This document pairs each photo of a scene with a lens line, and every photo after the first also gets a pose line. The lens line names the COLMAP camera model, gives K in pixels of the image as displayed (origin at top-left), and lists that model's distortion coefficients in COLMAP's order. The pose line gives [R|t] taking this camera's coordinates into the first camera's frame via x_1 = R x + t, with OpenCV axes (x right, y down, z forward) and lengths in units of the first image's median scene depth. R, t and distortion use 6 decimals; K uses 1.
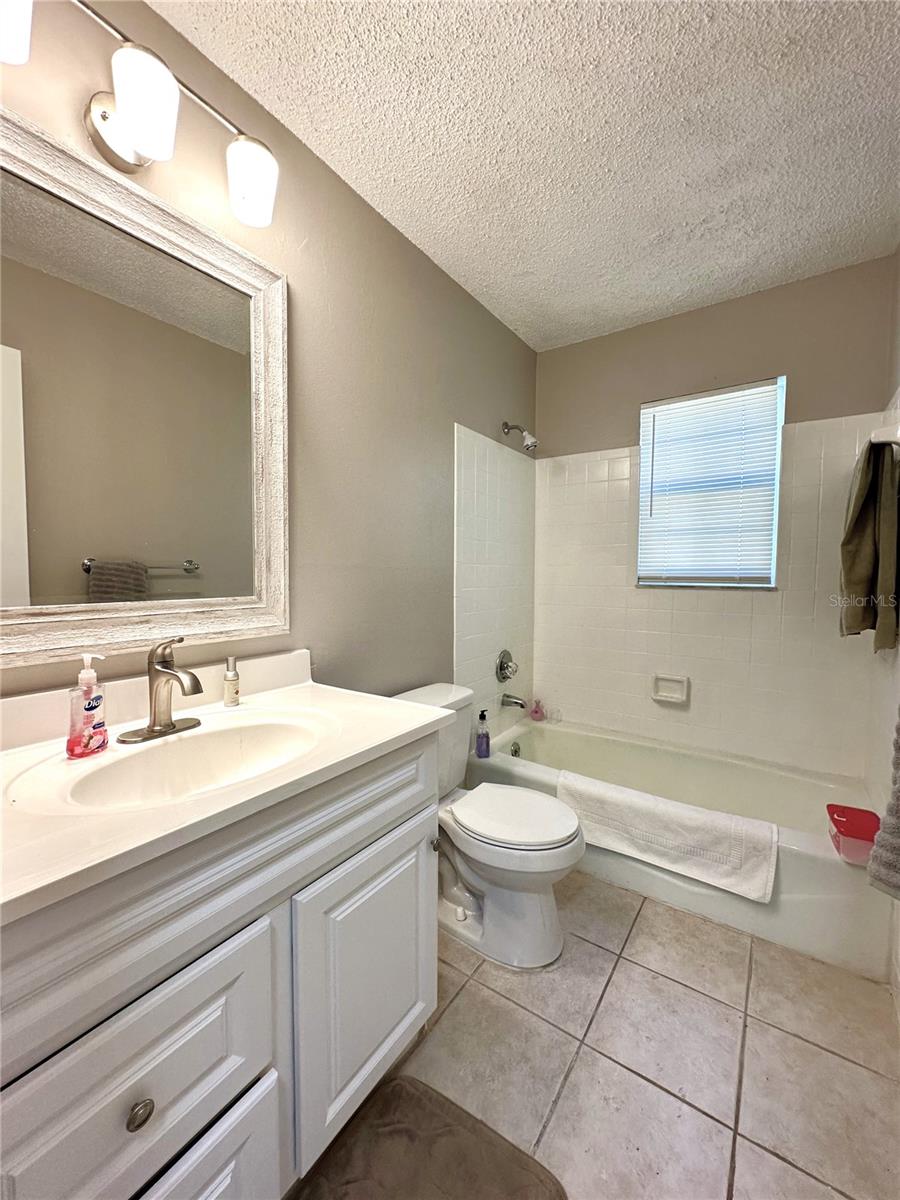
lens RADIAL K [[482.5, 0, 447.1], [0, 482.5, 598.0], [0, 0, 1]] dist [-0.003802, 0.000733]
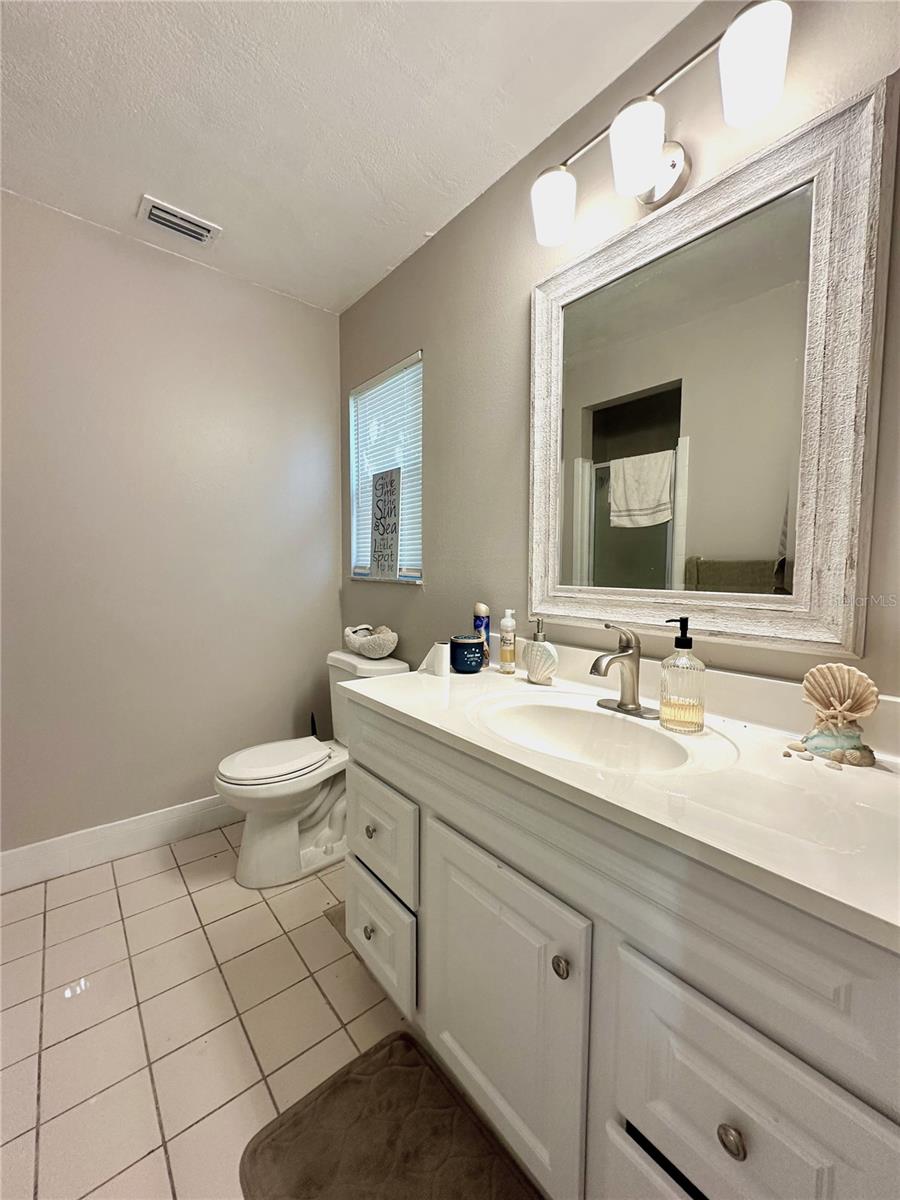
lens RADIAL K [[482.5, 0, 449.4], [0, 482.5, 599.7], [0, 0, 1]] dist [-0.003802, 0.000733]
pose [[-0.263809, 0.063899, -0.962456, 0.566839], [-0.060354, 0.994755, 0.082586, -0.038957], [0.962685, 0.079875, -0.258569, 0.881838]]
